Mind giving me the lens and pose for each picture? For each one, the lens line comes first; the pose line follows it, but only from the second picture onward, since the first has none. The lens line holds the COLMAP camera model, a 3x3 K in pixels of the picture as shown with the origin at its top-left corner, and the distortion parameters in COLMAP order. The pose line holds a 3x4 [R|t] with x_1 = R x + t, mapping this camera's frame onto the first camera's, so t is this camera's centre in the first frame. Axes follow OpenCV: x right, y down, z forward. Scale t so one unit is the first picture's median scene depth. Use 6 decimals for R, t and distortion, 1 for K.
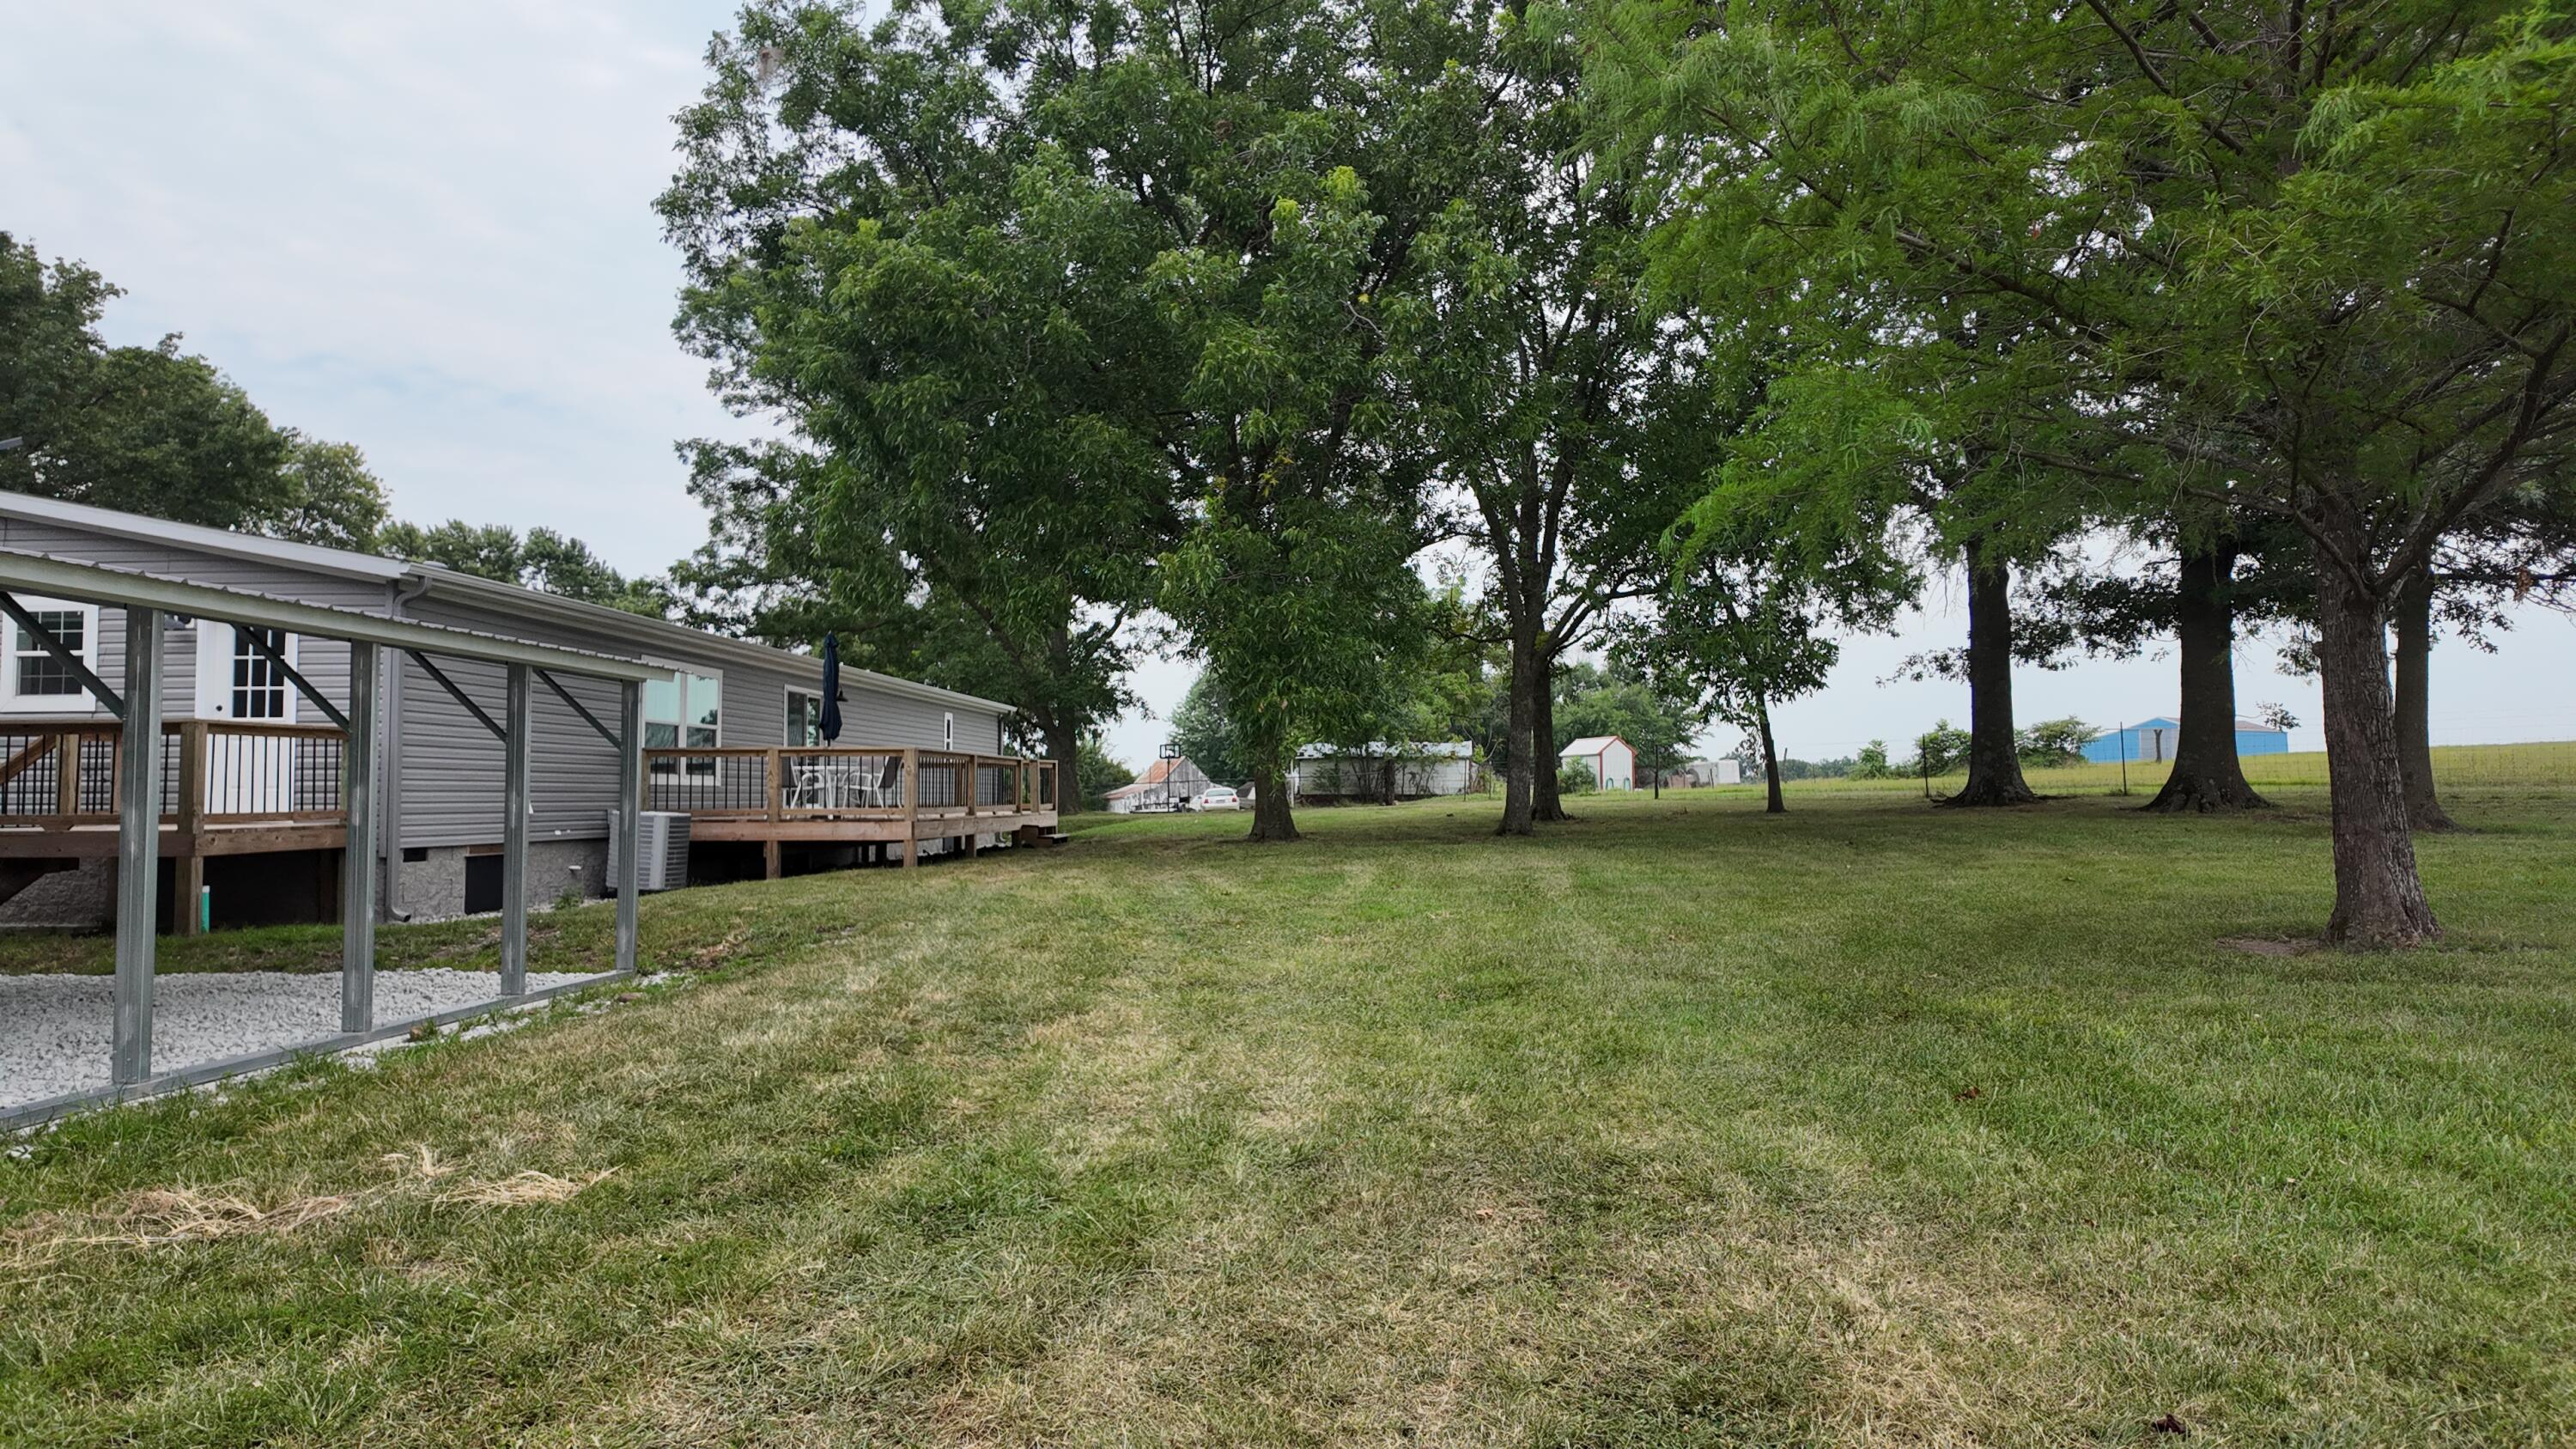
lens RADIAL K [[1458.9, 0, 1288.0], [0, 1458.9, 724.5], [0, 0, 1]] dist [0.055439, -0.064406]
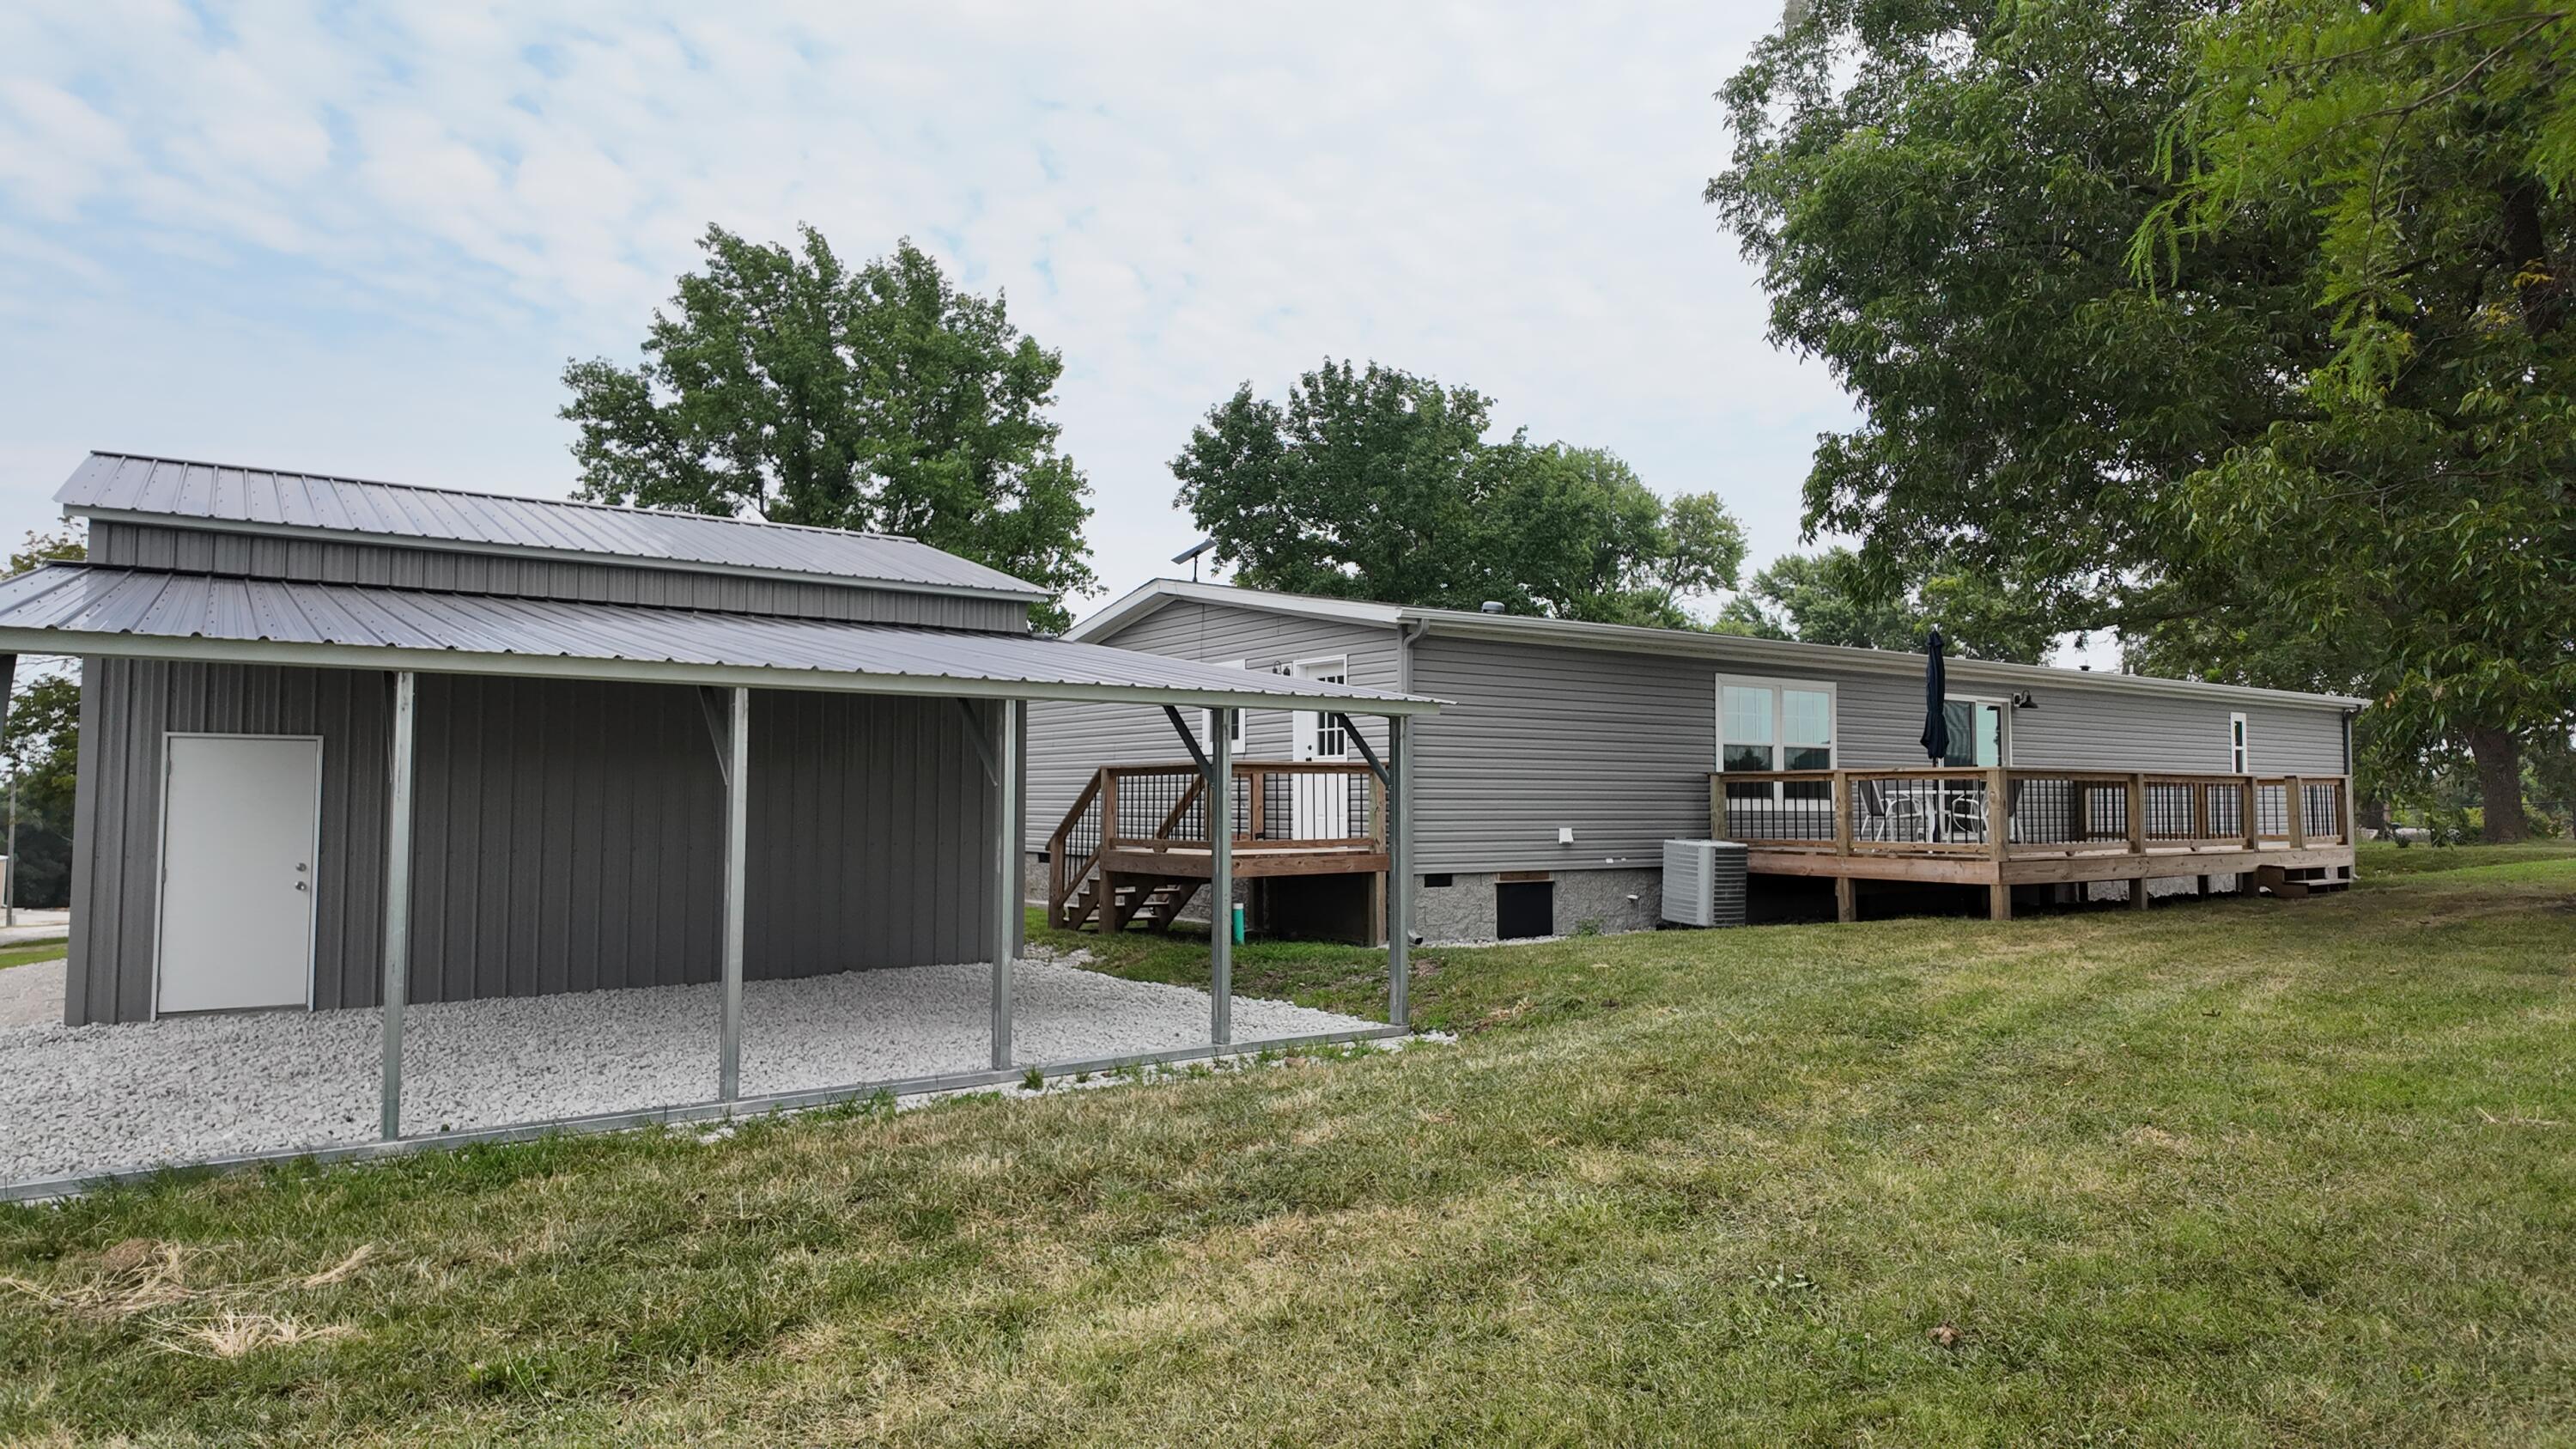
lens RADIAL K [[1458.9, 0, 1288.0], [0, 1458.9, 724.5], [0, 0, 1]] dist [0.055439, -0.064406]
pose [[0.617257, -0.039007, -0.785794, 0.140586], [0.035374, 0.999136, -0.021811, -0.003784], [0.785966, -0.014334, 0.618103, 0.220649]]
